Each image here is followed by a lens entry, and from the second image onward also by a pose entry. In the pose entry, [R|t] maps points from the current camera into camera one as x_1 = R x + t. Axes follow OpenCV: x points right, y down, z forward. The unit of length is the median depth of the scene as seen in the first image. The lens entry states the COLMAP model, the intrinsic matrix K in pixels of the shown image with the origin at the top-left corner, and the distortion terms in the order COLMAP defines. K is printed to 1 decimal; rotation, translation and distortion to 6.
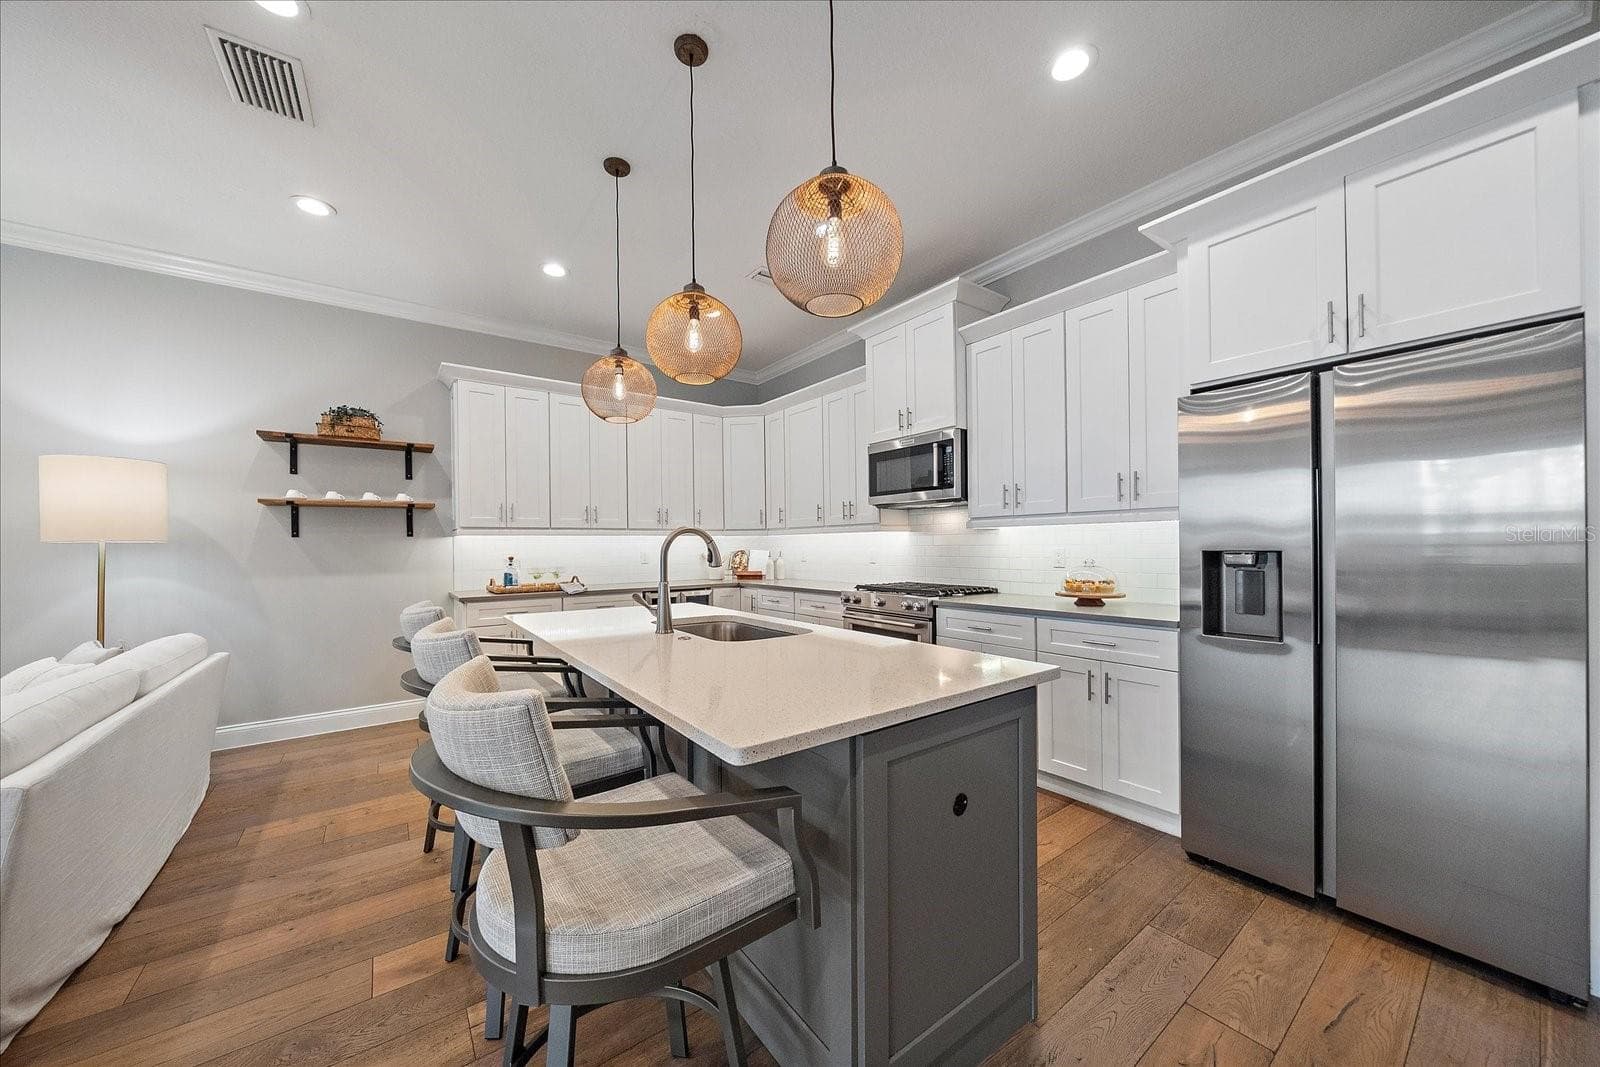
lens RADIAL K [[557.8, 0, 793.9], [0, 557.8, 547.6], [0, 0, 1]] dist [0.001241, -0.000223]
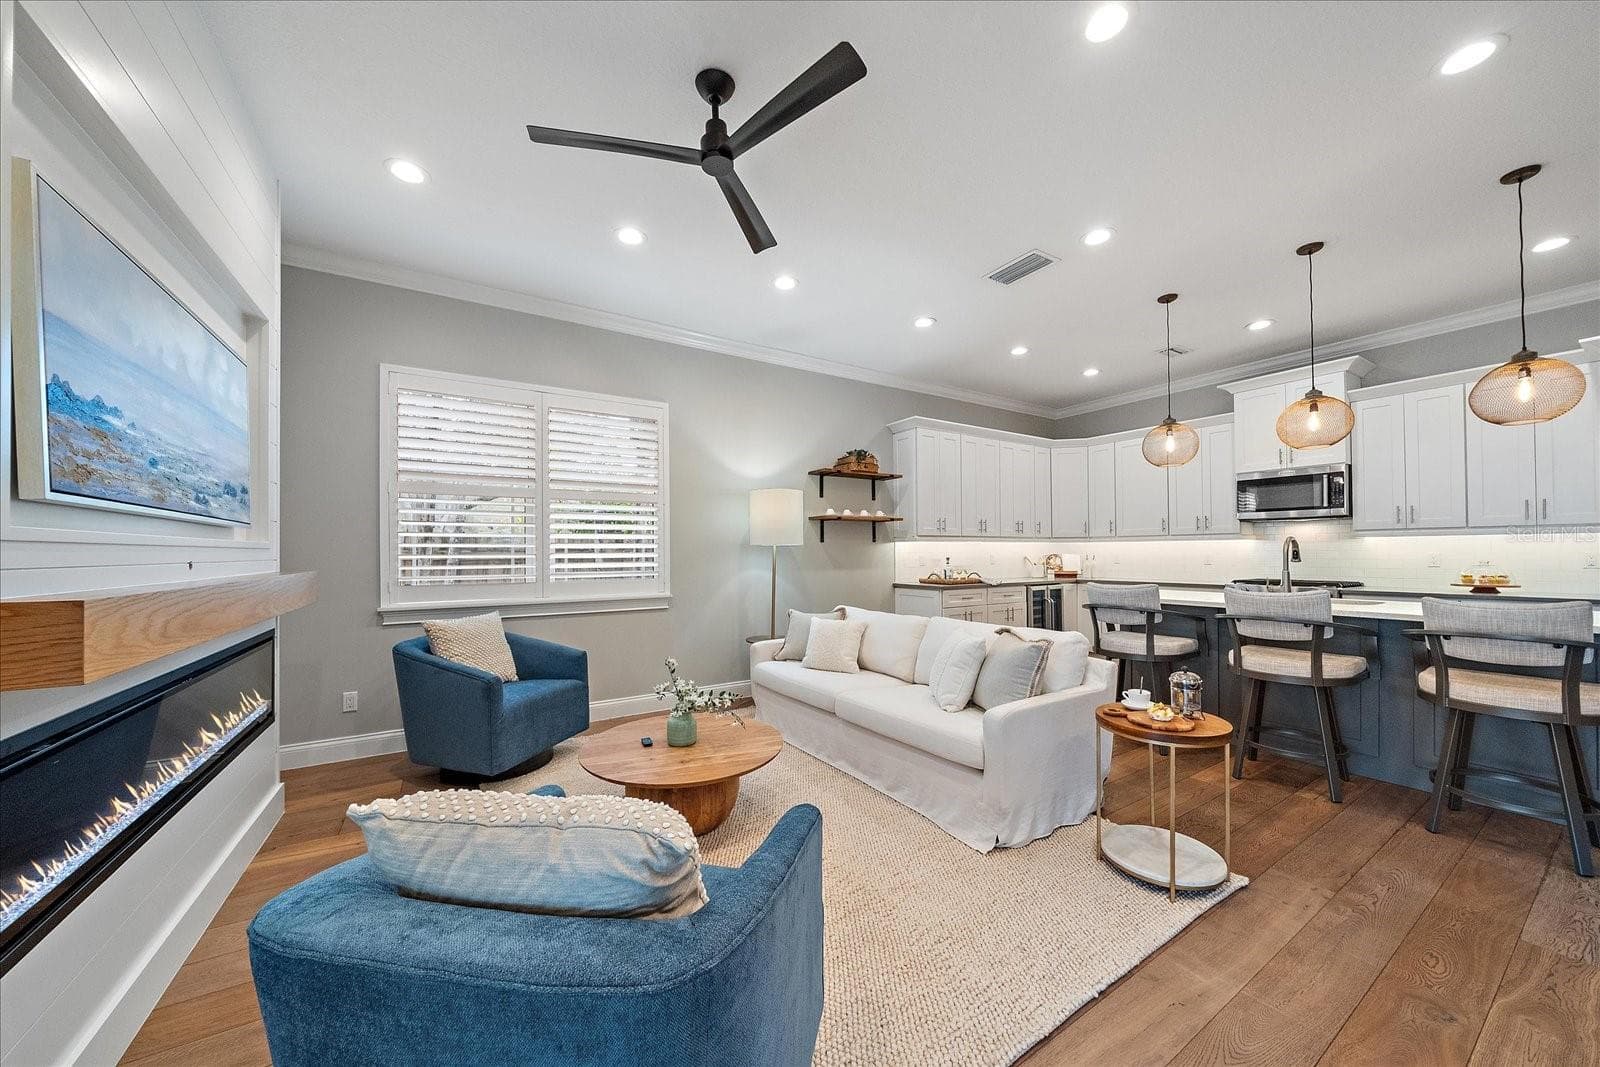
lens RADIAL K [[557.8, 0, 810.0], [0, 557.8, 544.5], [0, 0, 1]] dist [0.001241, -0.000223]
pose [[0.998128, 0.002280, -0.061122, -0.828446], [-0.003398, 0.999829, -0.018195, 0.010910], [0.061070, 0.018369, 0.997964, -0.391149]]
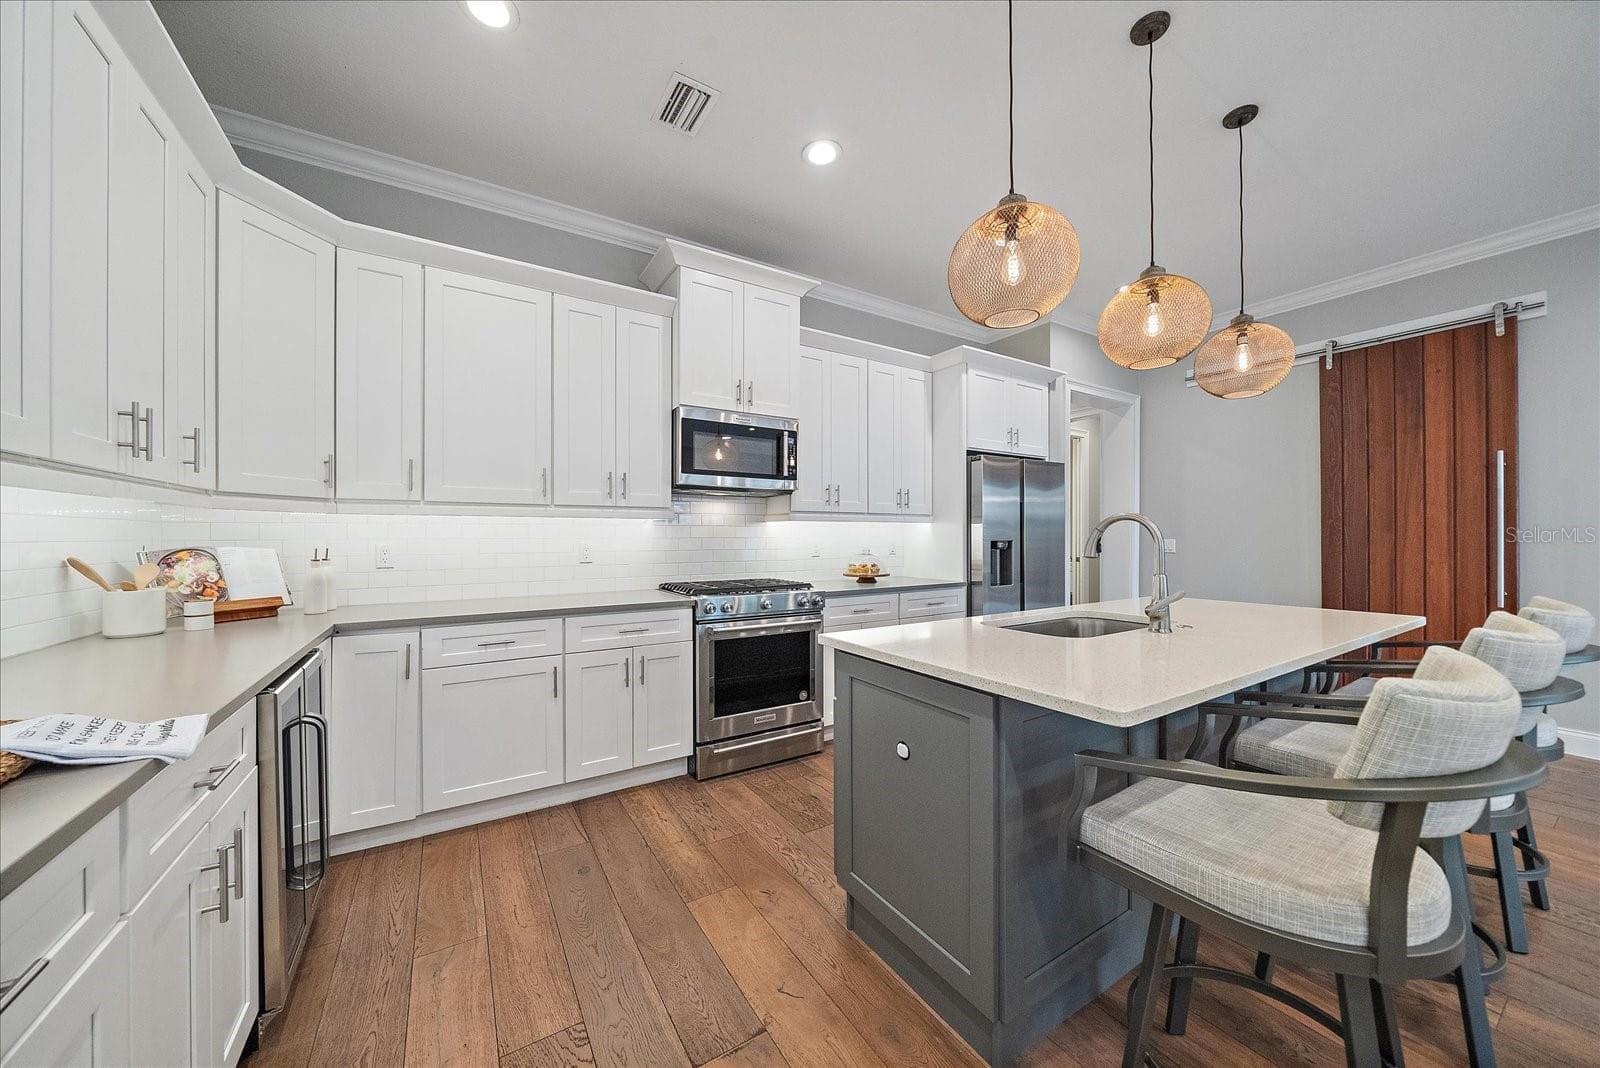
lens RADIAL K [[557.8, 0, 760.0], [0, 557.8, 534.3], [0, 0, 1]] dist [0.001241, -0.000223]
pose [[0.106336, 0.014095, 0.994230, -0.640527], [0.002217, 0.999894, -0.014413, 0.003937], [-0.994328, 0.003737, 0.106293, 0.850350]]
